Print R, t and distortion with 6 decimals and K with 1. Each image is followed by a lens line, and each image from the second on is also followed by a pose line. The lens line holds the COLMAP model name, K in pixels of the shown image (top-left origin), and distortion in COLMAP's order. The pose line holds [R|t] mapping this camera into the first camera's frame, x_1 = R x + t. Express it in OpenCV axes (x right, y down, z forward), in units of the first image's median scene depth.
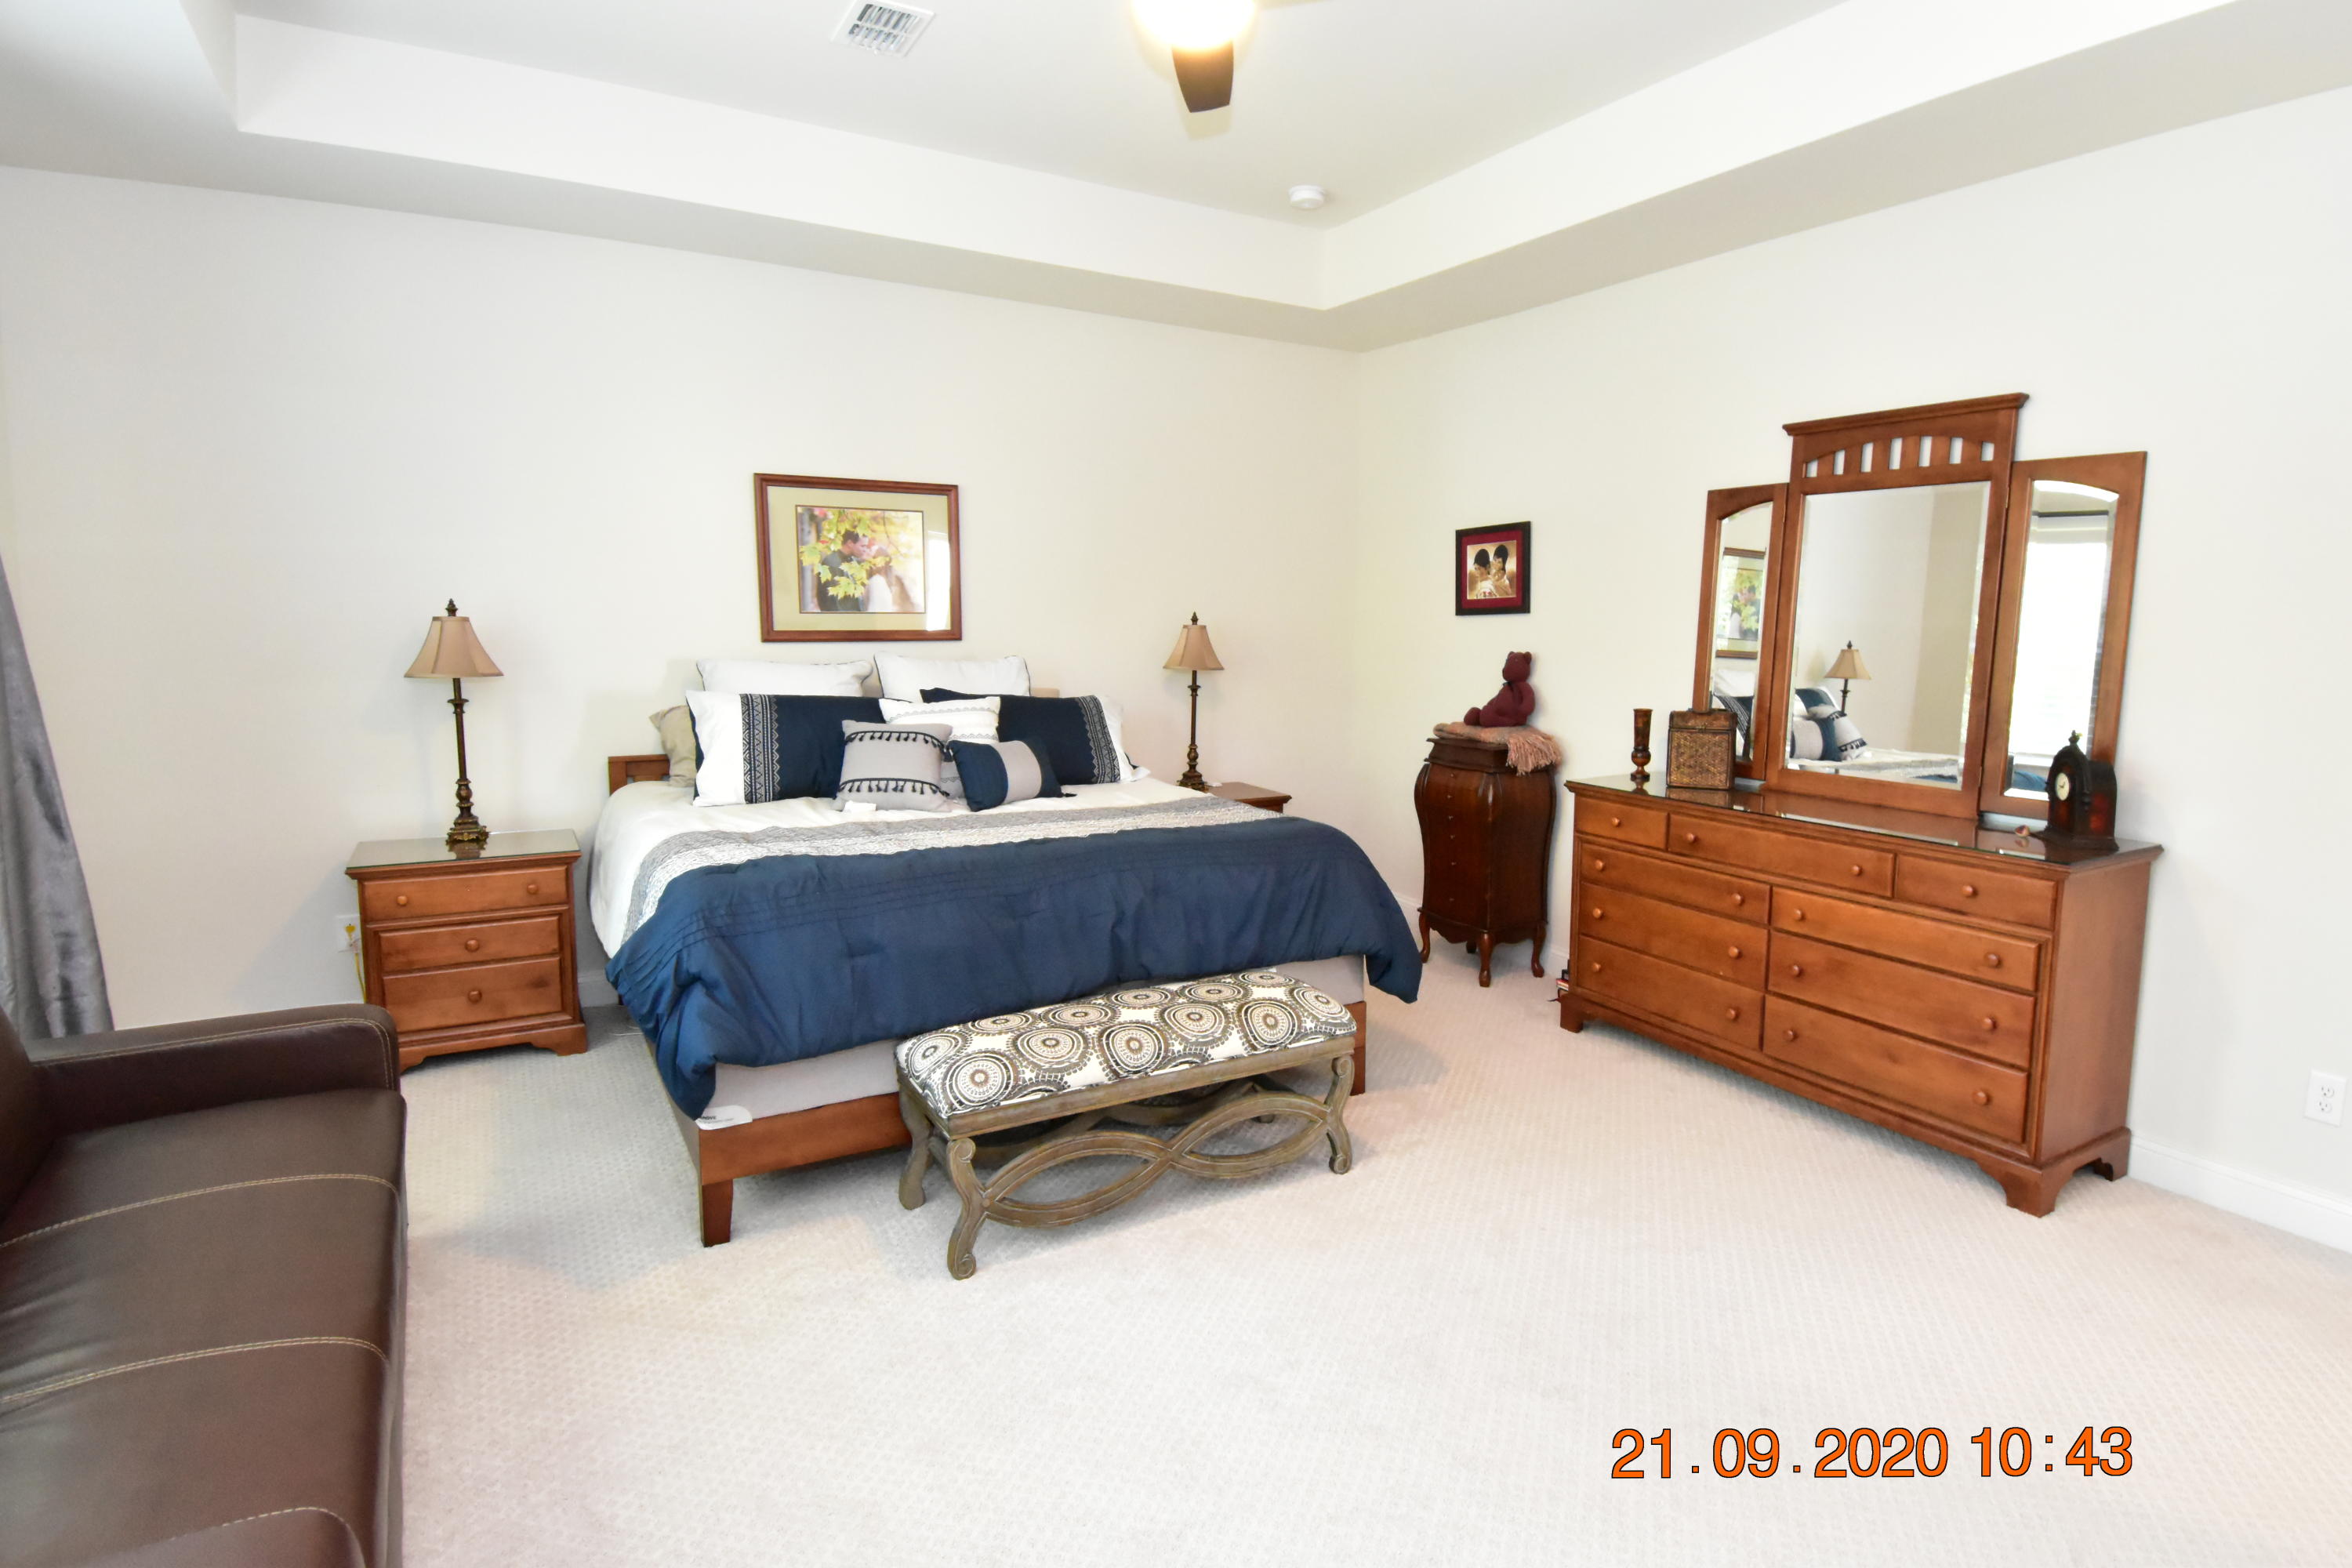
lens RADIAL K [[1247.1, 0, 1244.2], [0, 1247.1, 767.9], [0, 0, 1]] dist [0.044893, -0.055599]
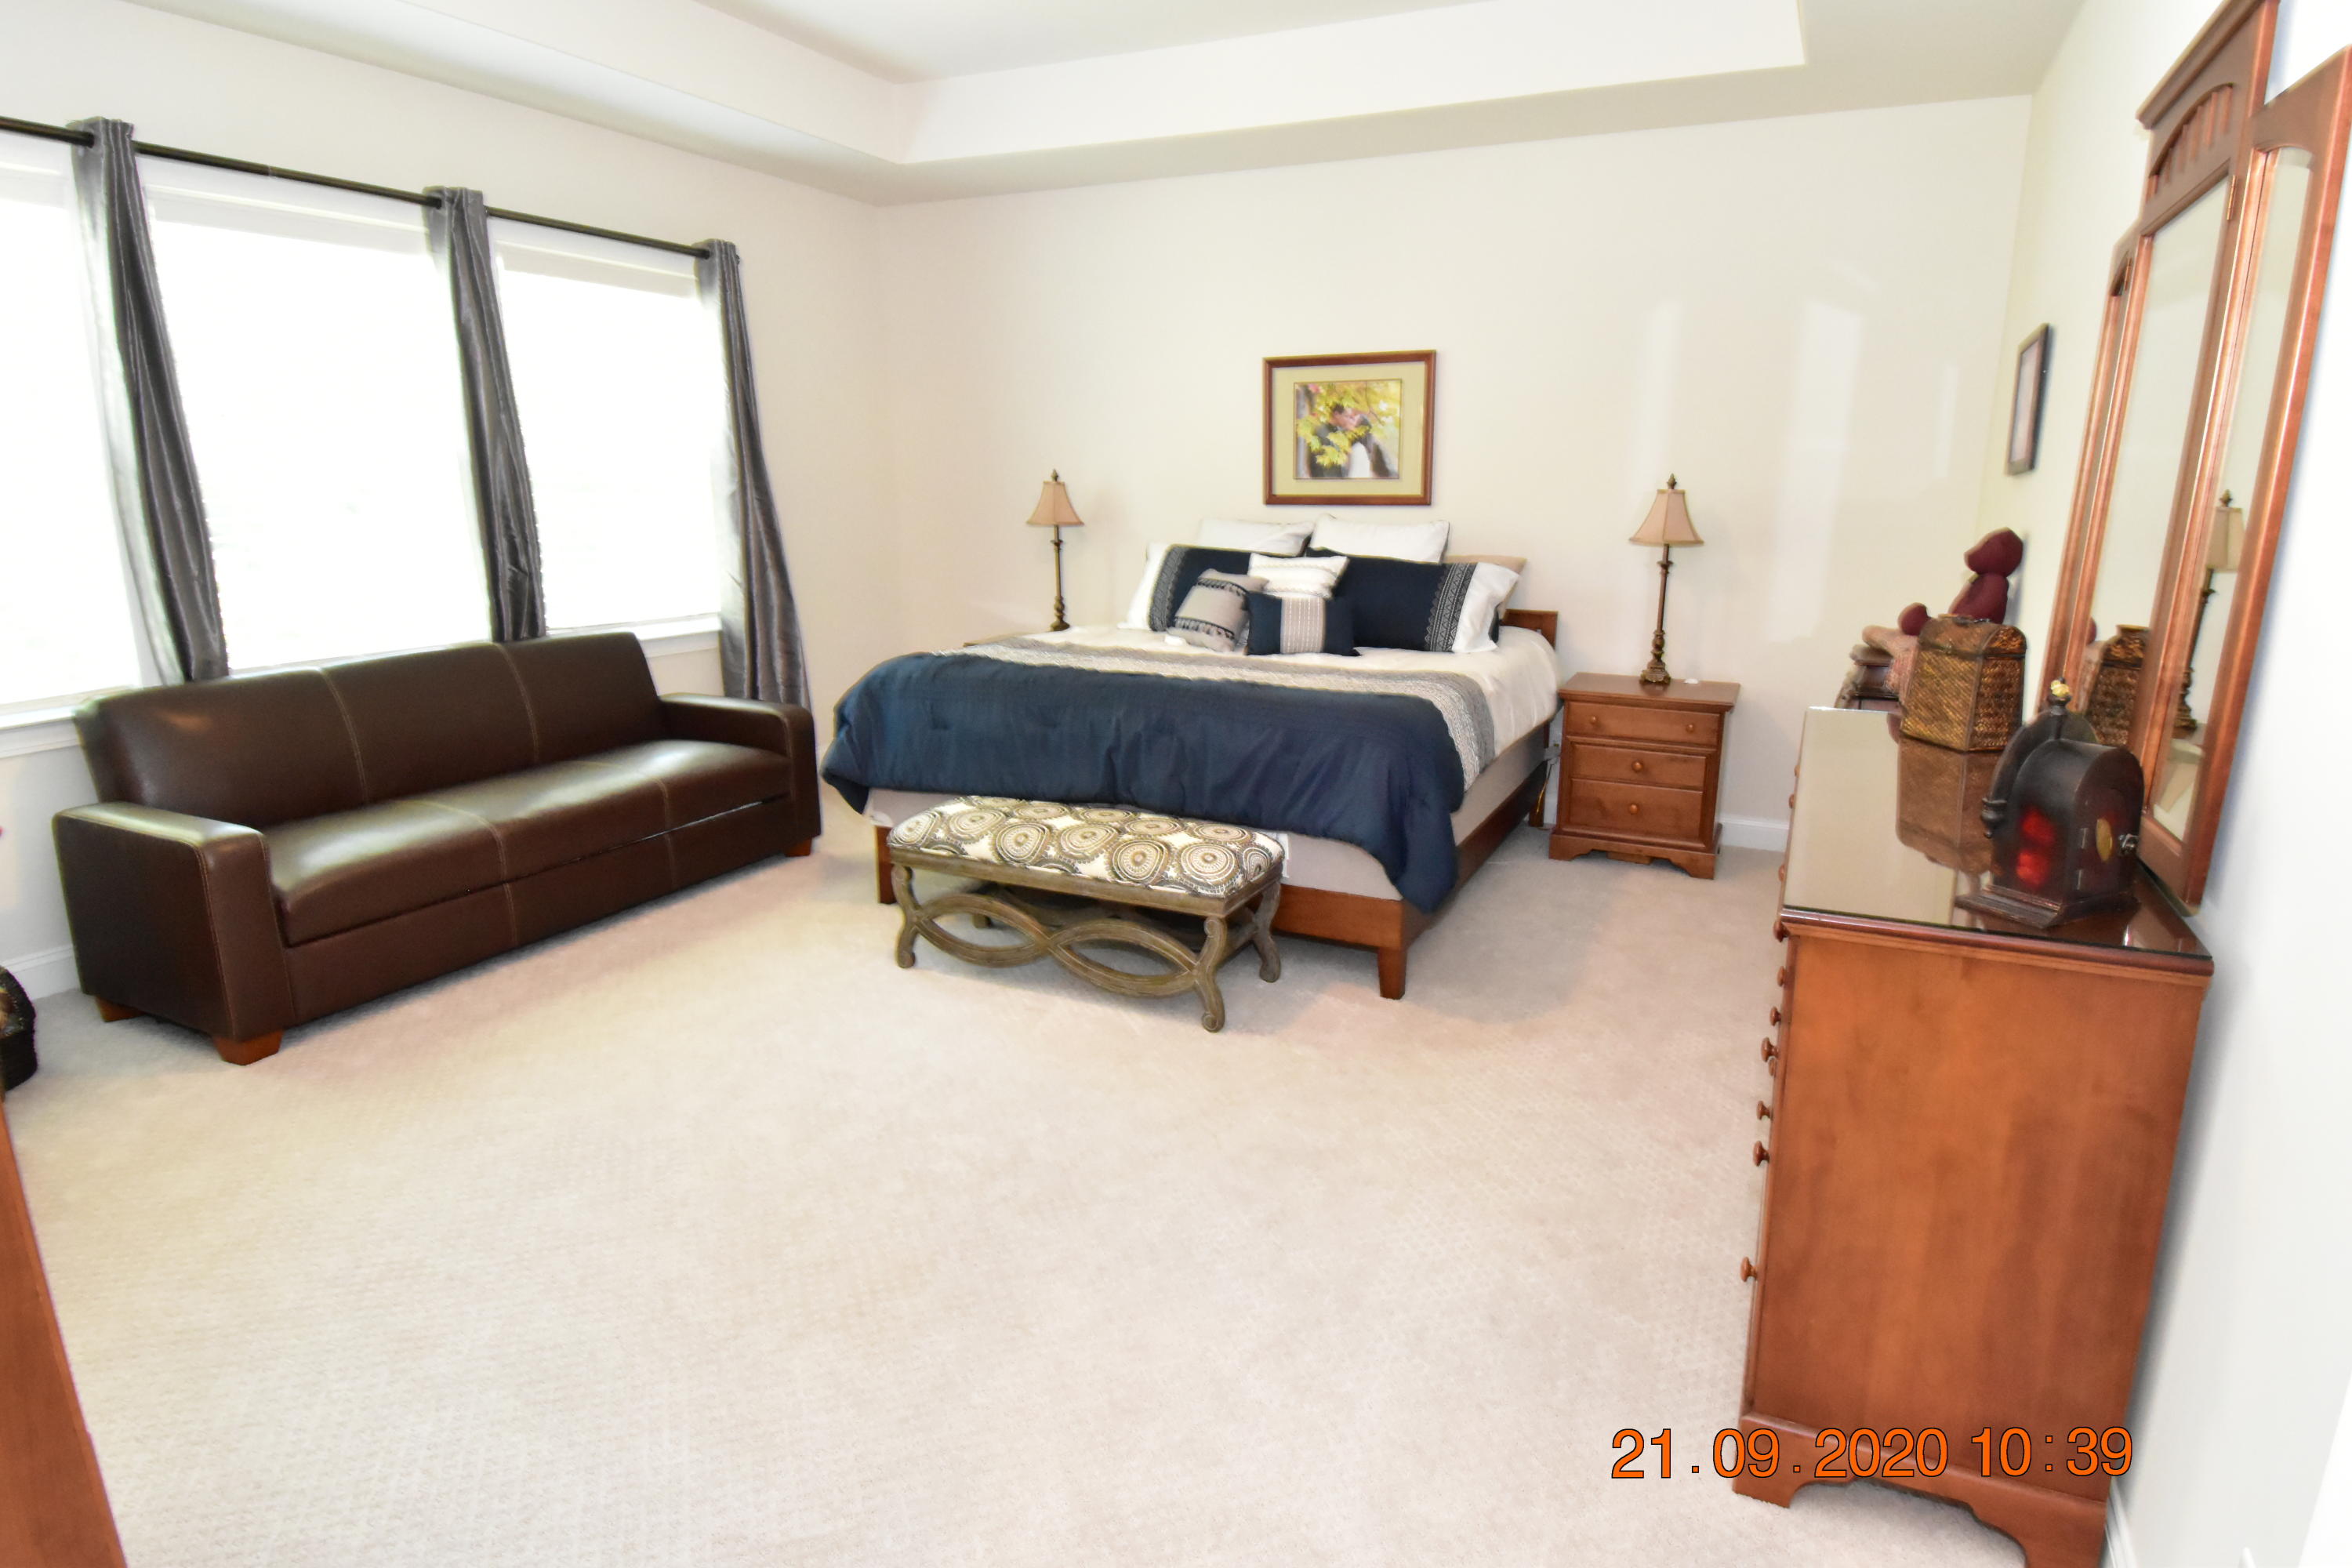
lens RADIAL K [[1208.4, 0, 1285.9], [0, 1208.4, 751.5], [0, 0, 1]] dist [0.166978, -0.049506]
pose [[0.564124, 0.180618, -0.805693, 0.611626], [-0.108830, 0.983533, 0.144286, -0.035686], [0.818487, 0.006289, 0.574491, 0.333974]]
